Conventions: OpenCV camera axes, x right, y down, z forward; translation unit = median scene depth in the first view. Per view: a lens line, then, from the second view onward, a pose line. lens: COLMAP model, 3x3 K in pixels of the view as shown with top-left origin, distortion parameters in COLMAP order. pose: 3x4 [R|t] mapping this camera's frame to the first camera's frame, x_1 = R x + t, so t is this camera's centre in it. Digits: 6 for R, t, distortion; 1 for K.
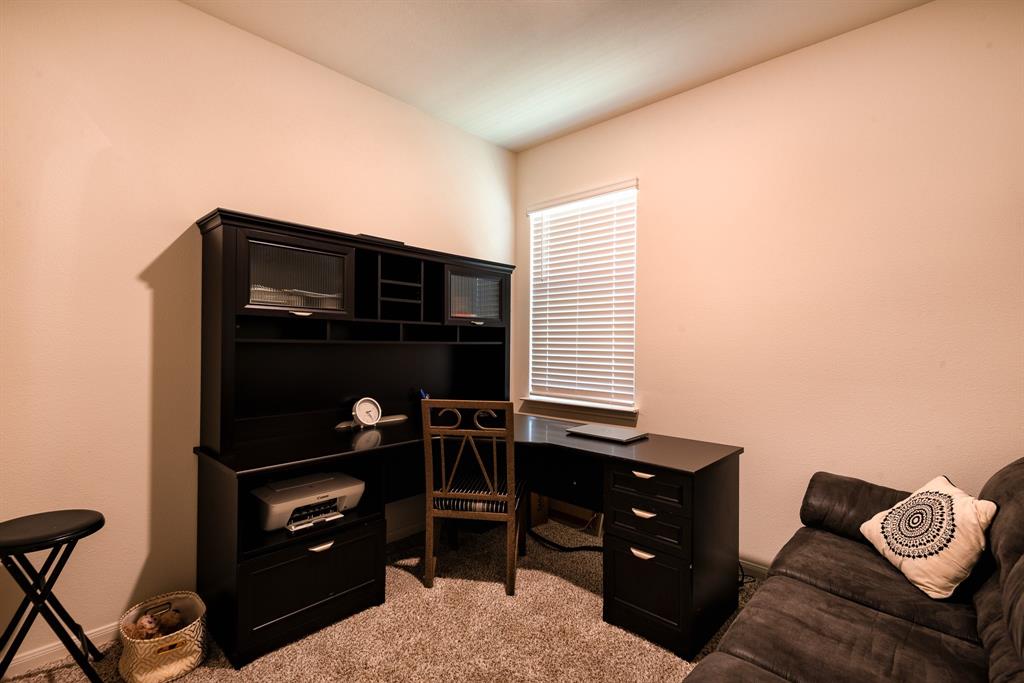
lens RADIAL K [[466.2, 0, 513.3], [0, 466.2, 343.2], [0, 0, 1]] dist [0.021650, 0.000324]
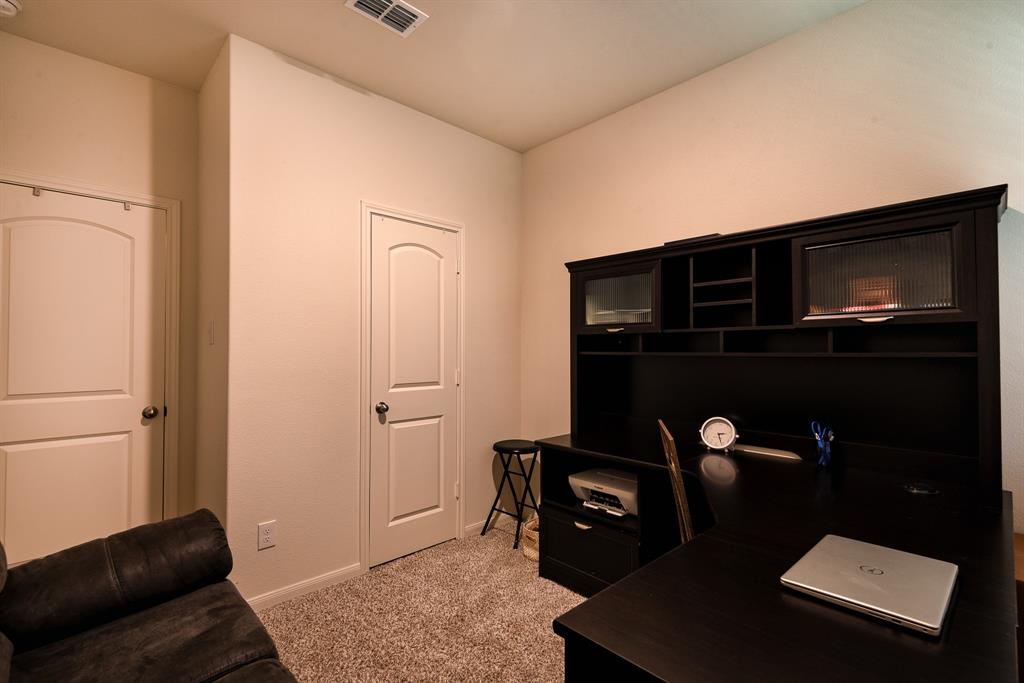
lens RADIAL K [[466.2, 0, 511.2], [0, 466.2, 343.8], [0, 0, 1]] dist [0.021650, 0.000324]
pose [[-0.074401, -0.028385, -0.996824, 0.636201], [-0.005766, 0.999590, -0.028033, 0.005957], [0.997212, 0.003661, -0.074535, 0.719659]]
